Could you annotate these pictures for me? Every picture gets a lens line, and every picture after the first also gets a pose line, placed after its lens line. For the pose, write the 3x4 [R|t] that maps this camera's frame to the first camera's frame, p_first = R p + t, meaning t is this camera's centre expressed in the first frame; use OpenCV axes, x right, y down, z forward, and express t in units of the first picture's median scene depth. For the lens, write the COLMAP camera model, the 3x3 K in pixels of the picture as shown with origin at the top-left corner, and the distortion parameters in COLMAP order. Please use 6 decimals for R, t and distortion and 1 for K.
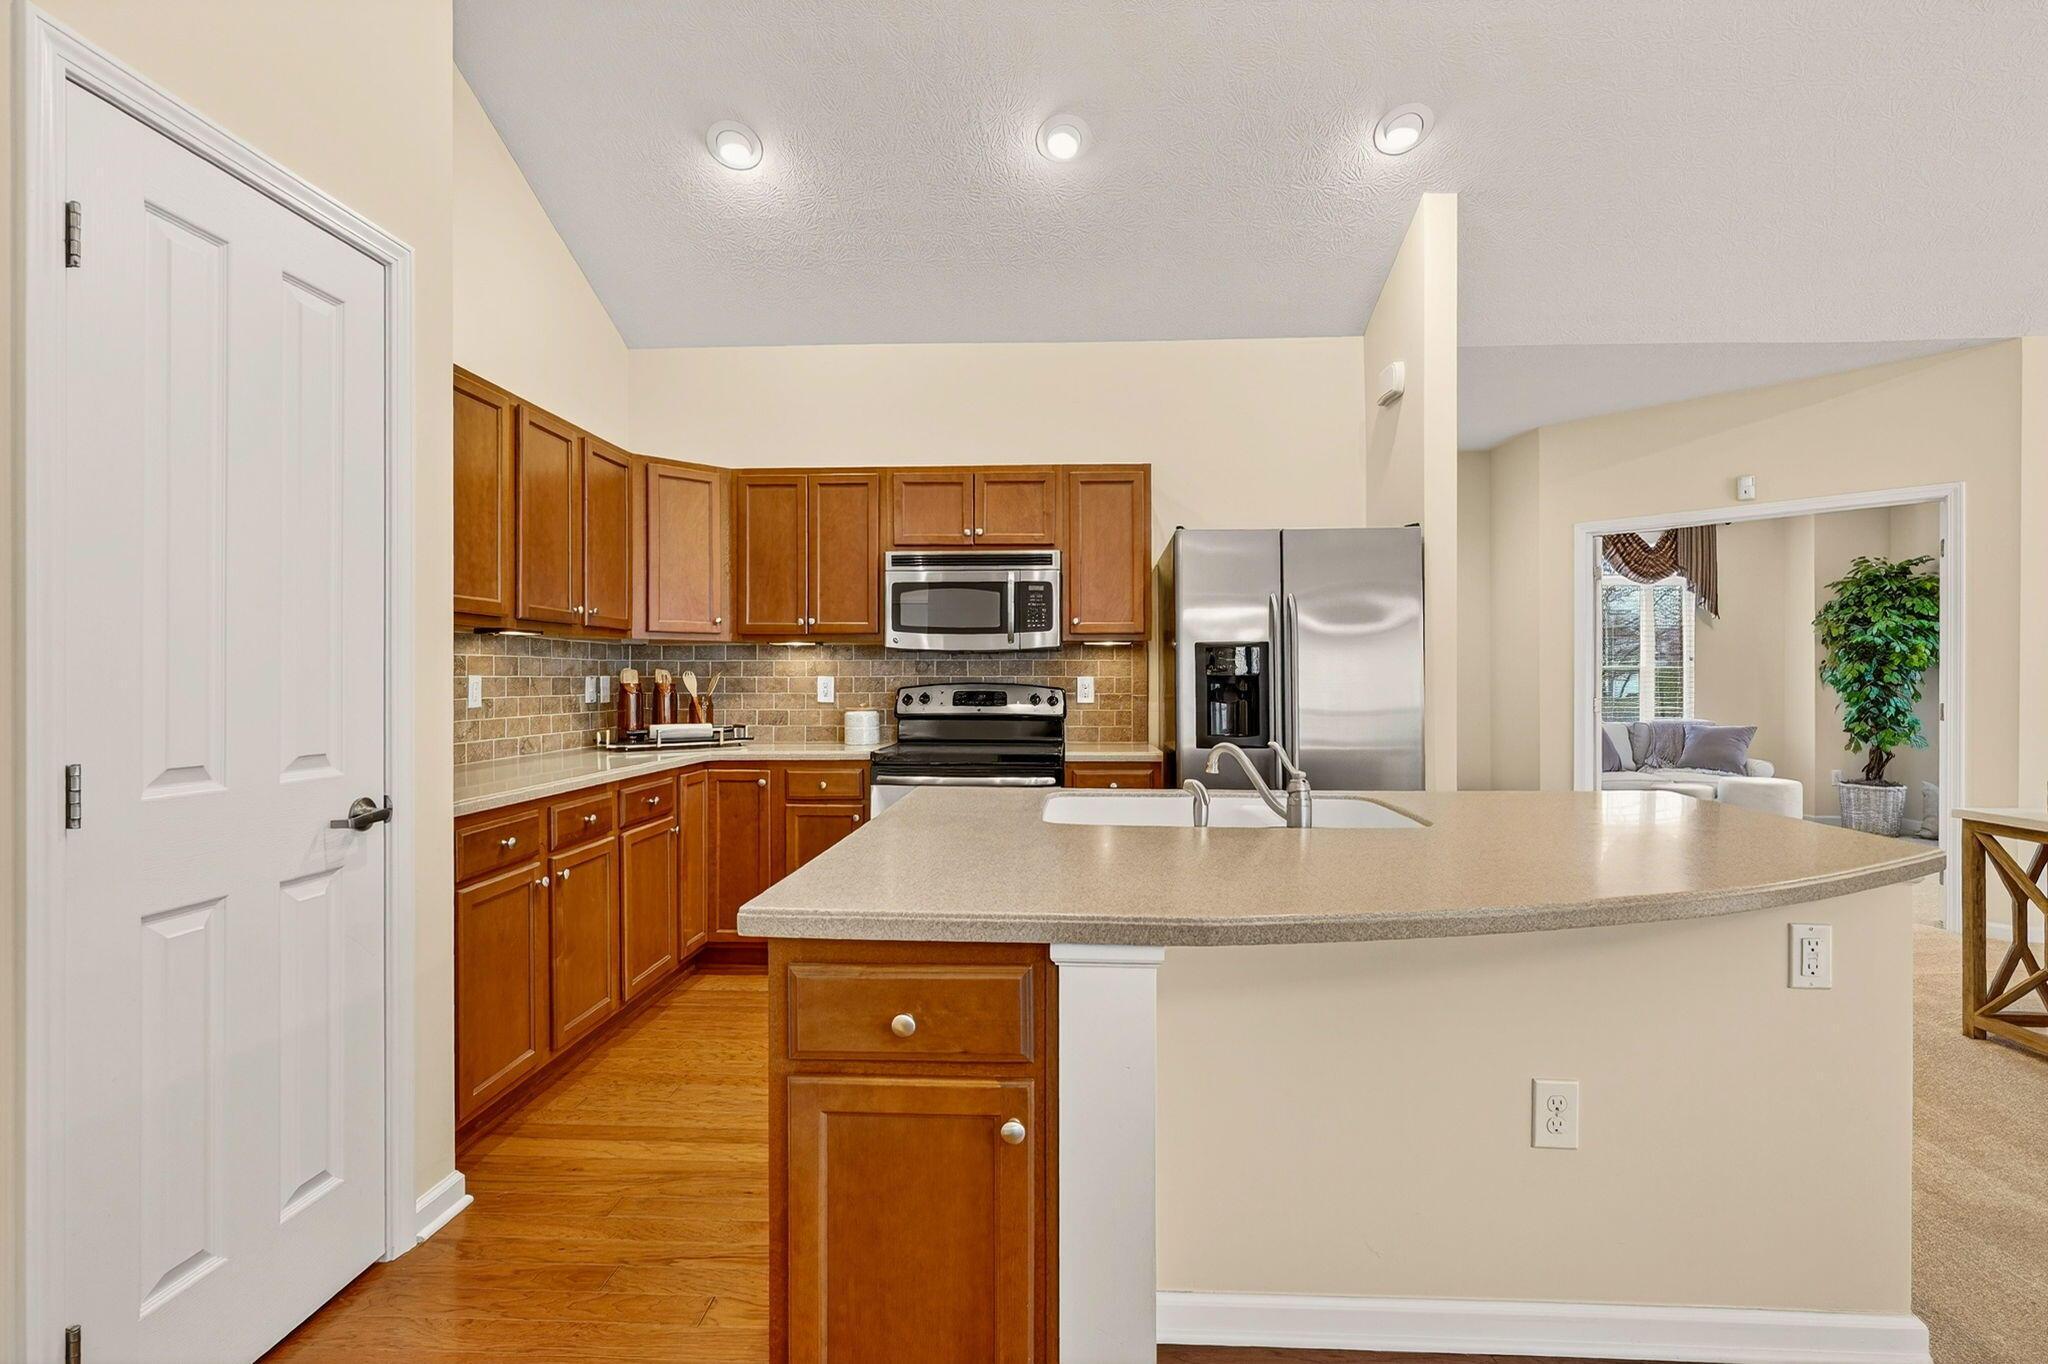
lens RADIAL K [[940.3, 0, 1022.3], [0, 940.3, 679.5], [0, 0, 1]] dist [-0.009695, 0.006321]
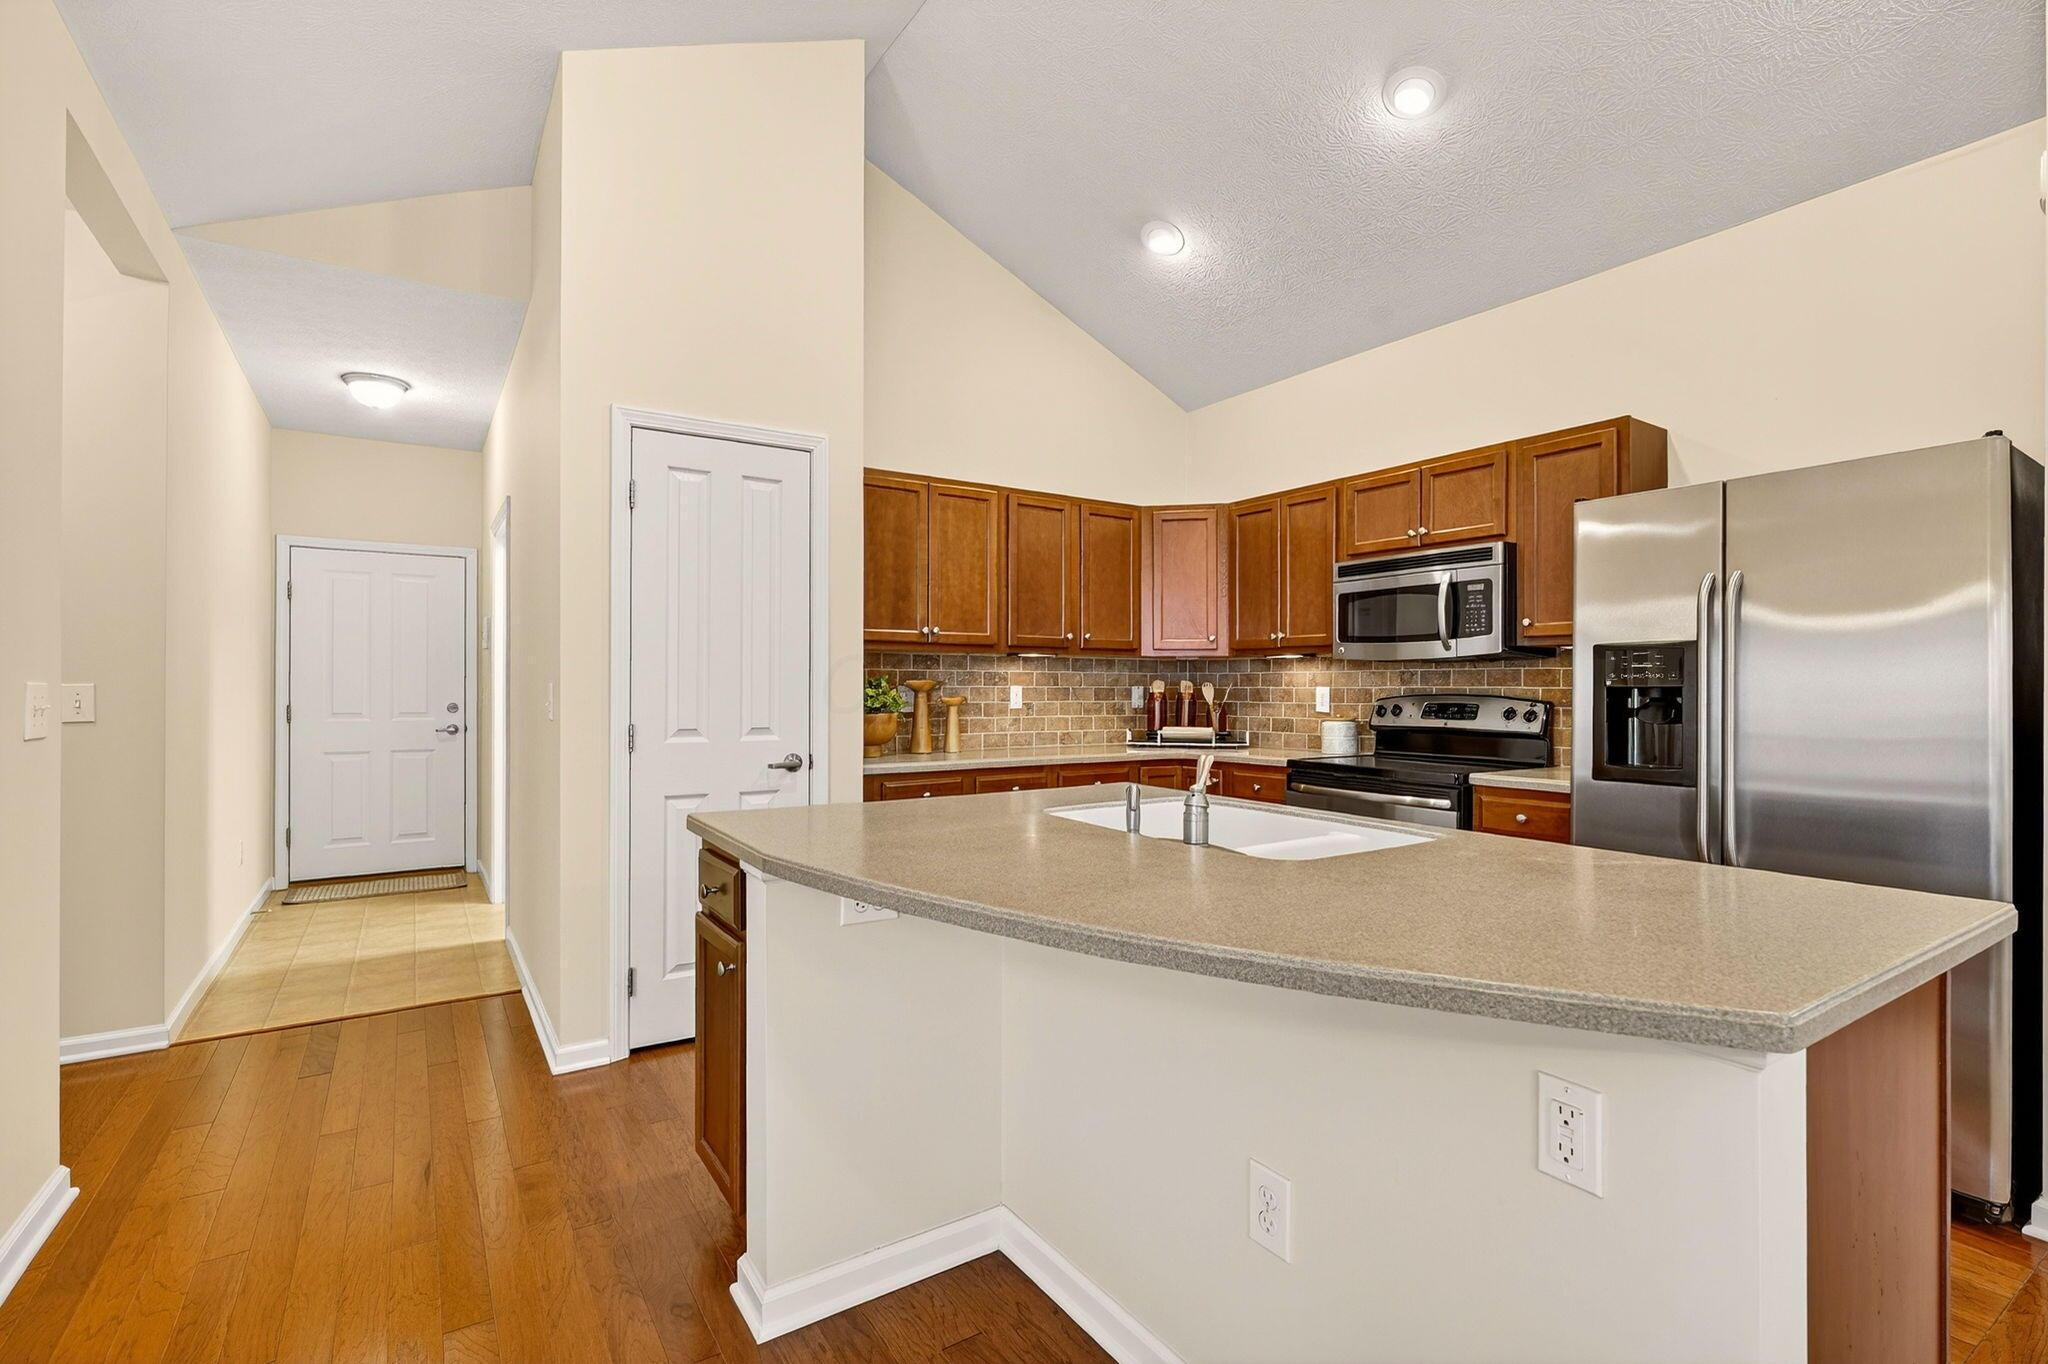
lens RADIAL K [[940.3, 0, 1019.0], [0, 940.3, 686.4], [0, 0, 1]] dist [-0.009695, 0.006321]
pose [[0.589856, 0.001730, -0.807507, 0.468950], [-0.004793, 0.999988, -0.001359, -0.001059], [0.807494, 0.004672, 0.589857, 0.135520]]
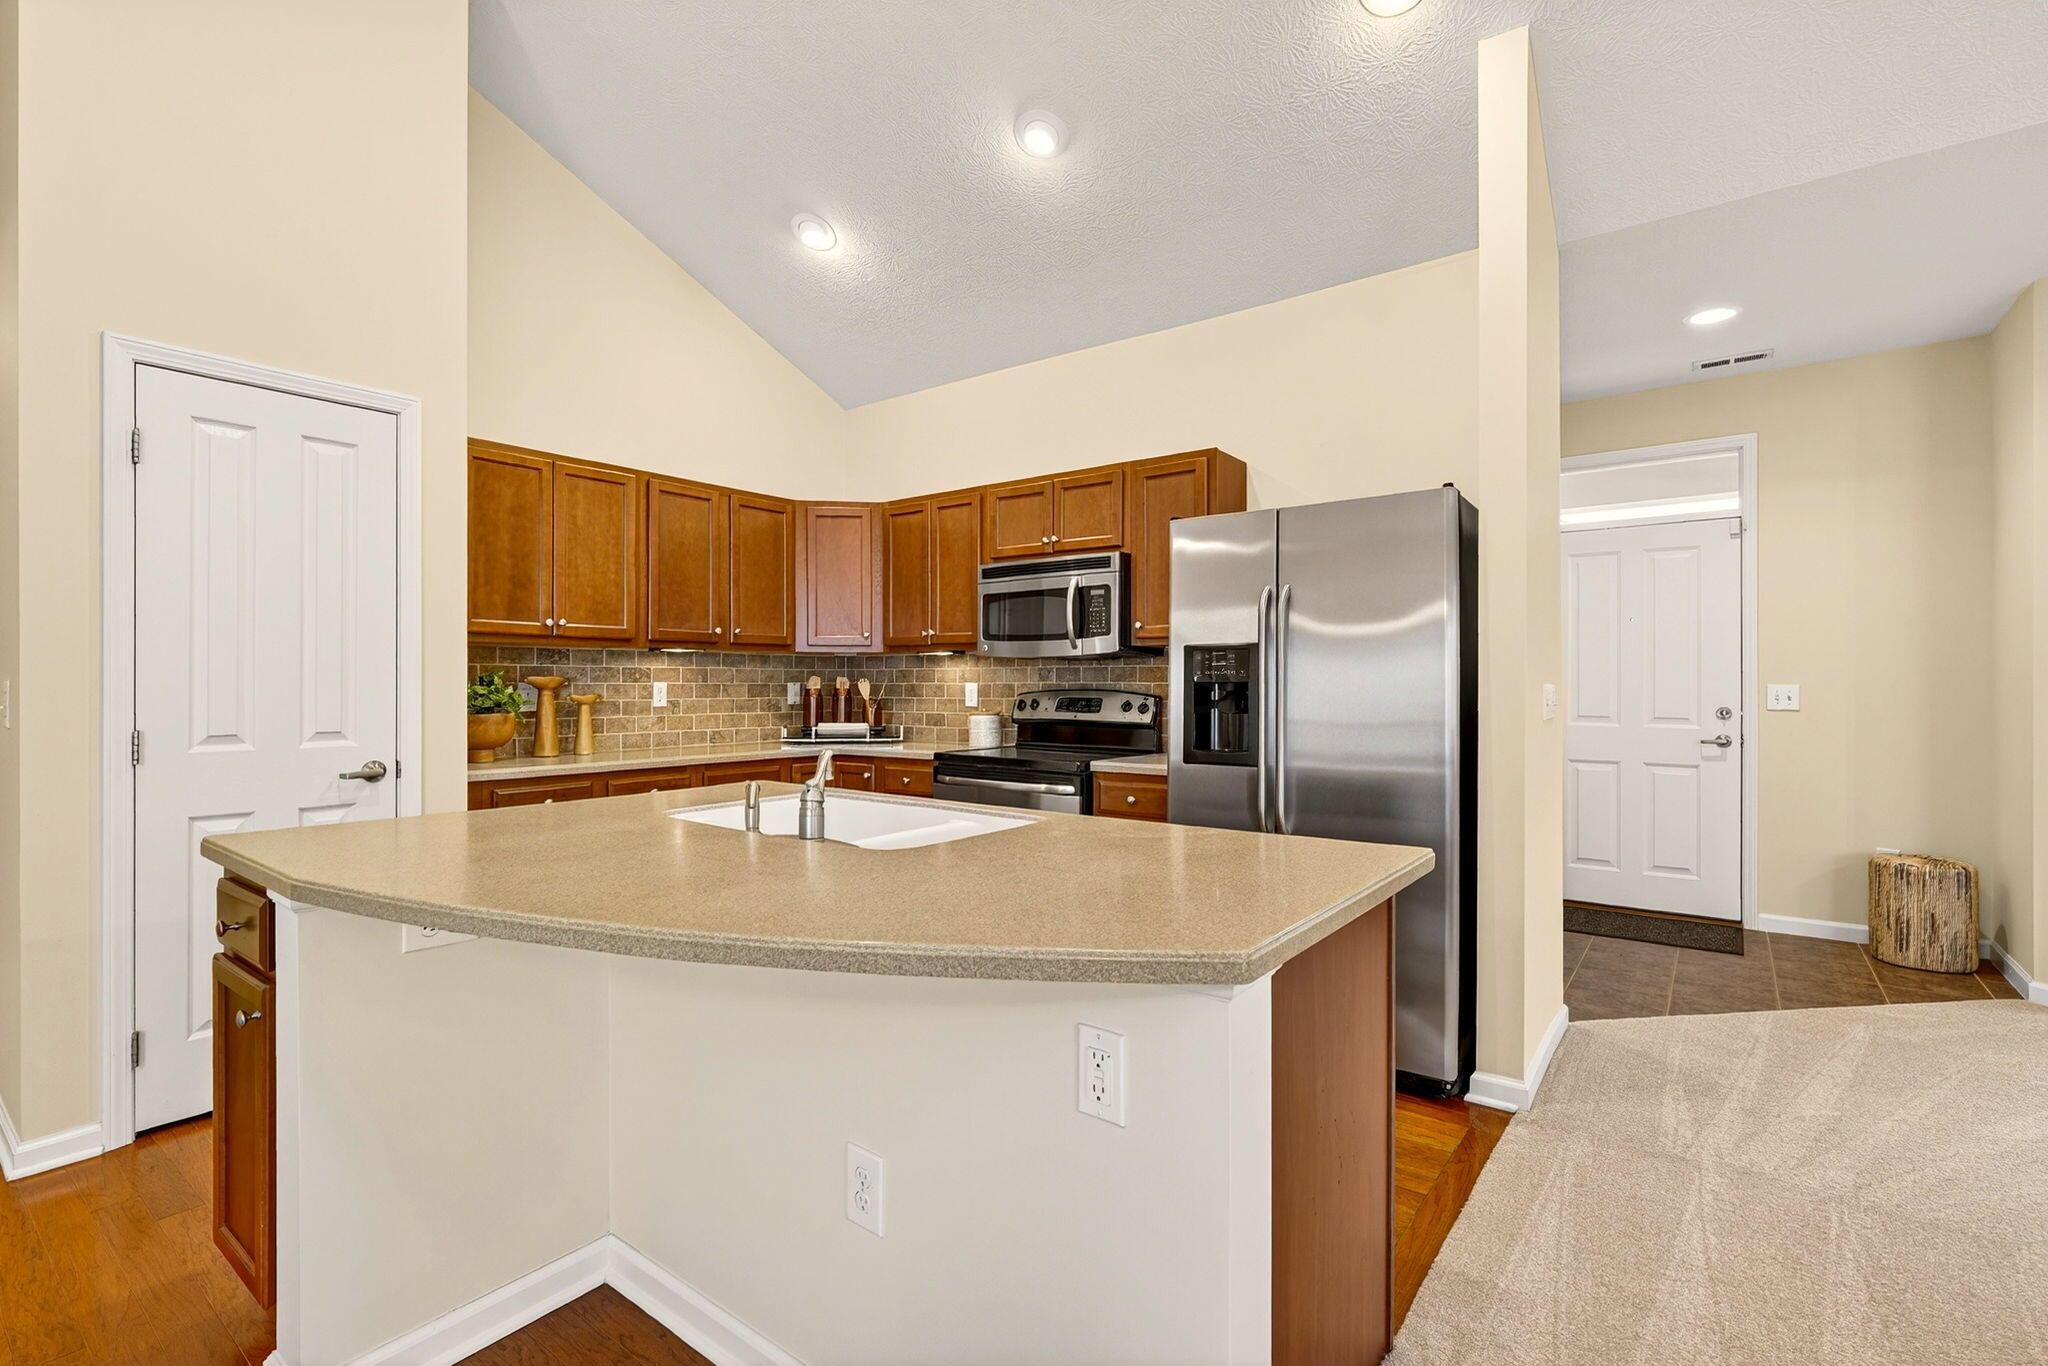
lens RADIAL K [[940.3, 0, 1020.1], [0, 940.3, 683.5], [0, 0, 1]] dist [-0.009695, 0.006321]
pose [[0.824162, 0.000985, -0.566353, 0.495747], [-0.002059, 0.999997, -0.001257, -0.001374], [0.566350, 0.002202, 0.824162, 0.152823]]
